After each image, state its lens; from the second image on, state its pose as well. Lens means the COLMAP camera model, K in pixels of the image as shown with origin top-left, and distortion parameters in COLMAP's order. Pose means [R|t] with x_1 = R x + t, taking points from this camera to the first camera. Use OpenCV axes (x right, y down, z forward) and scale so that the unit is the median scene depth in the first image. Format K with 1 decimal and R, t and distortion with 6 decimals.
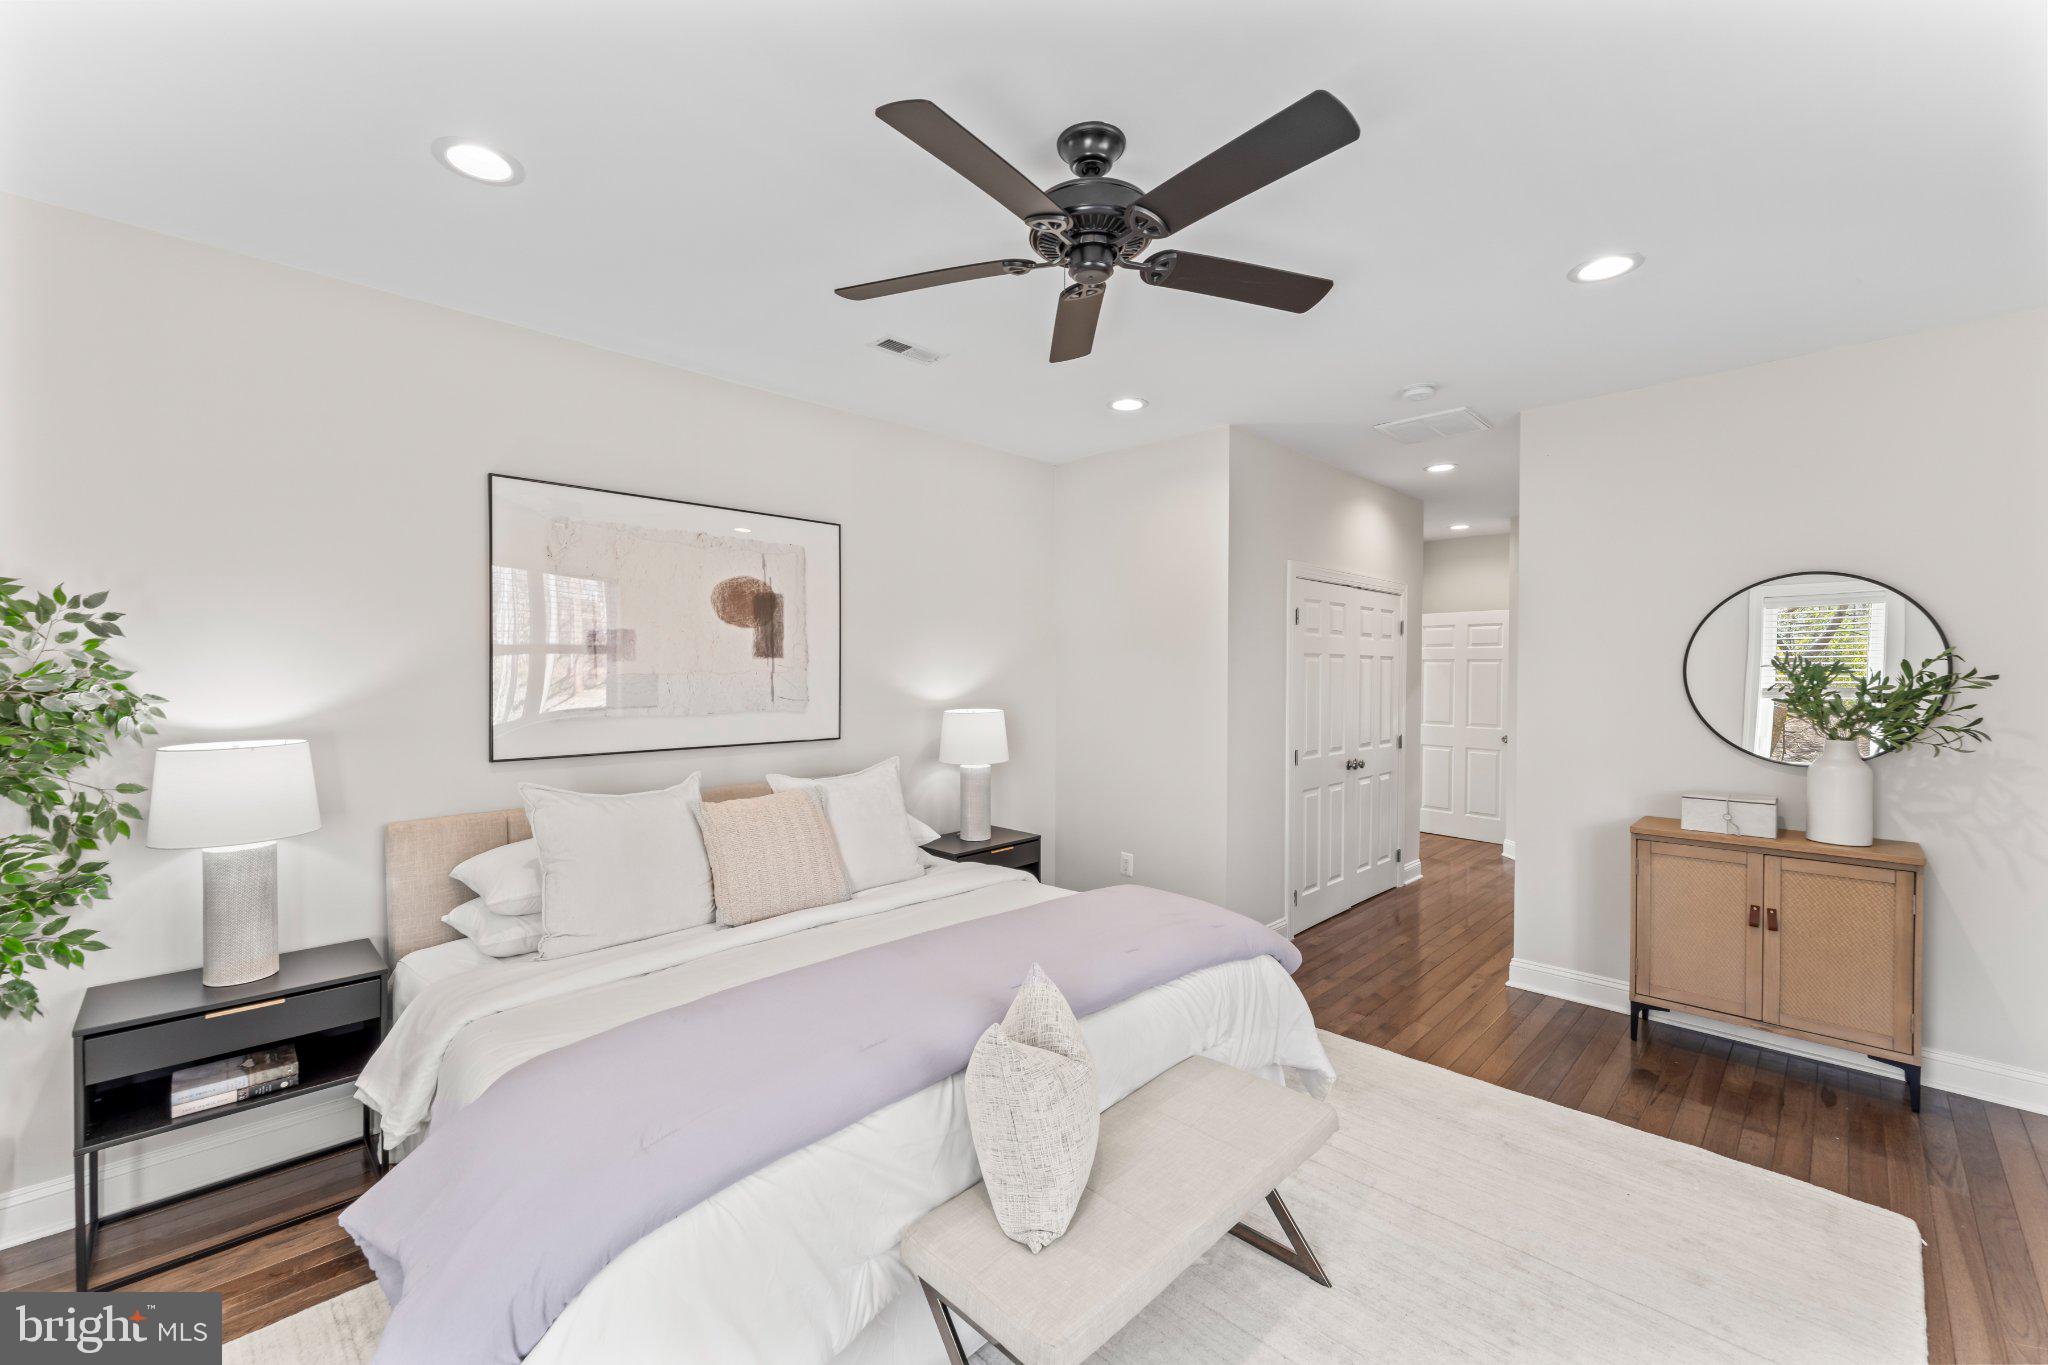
lens RADIAL K [[826.1, 0, 1032.1], [0, 826.1, 678.2], [0, 0, 1]] dist [-0.001229, -0.001060]
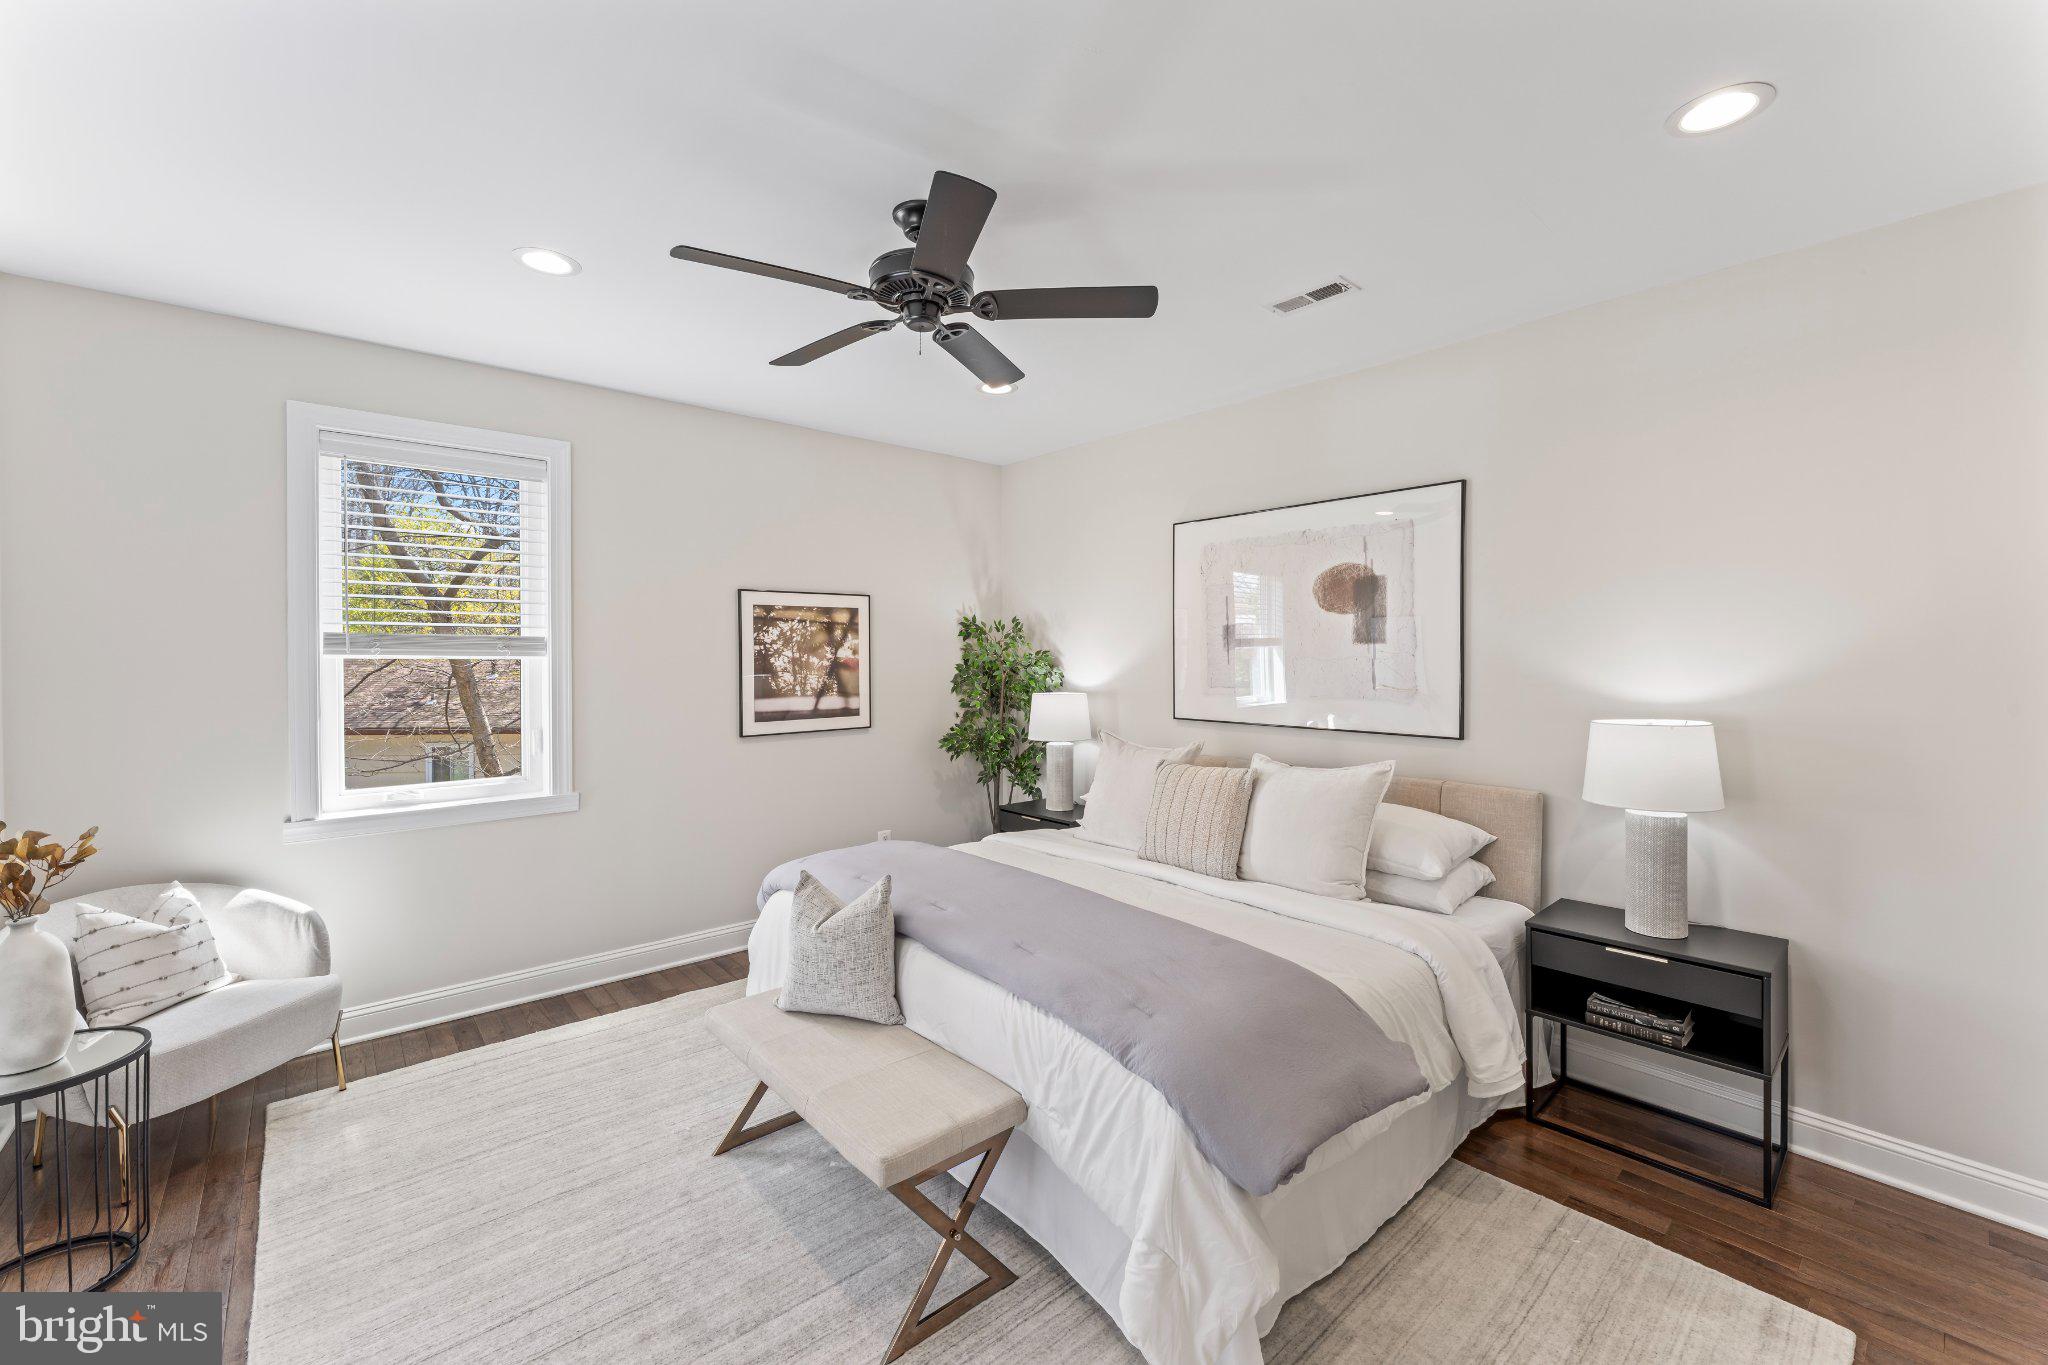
lens RADIAL K [[826.1, 0, 1030.0], [0, 826.1, 666.4], [0, 0, 1]] dist [-0.001229, -0.001060]
pose [[-0.046118, 0.012296, -0.998860, 0.655504], [-0.011449, 0.999852, 0.012837, -0.005565], [0.998870, 0.012028, -0.045971, 0.640079]]
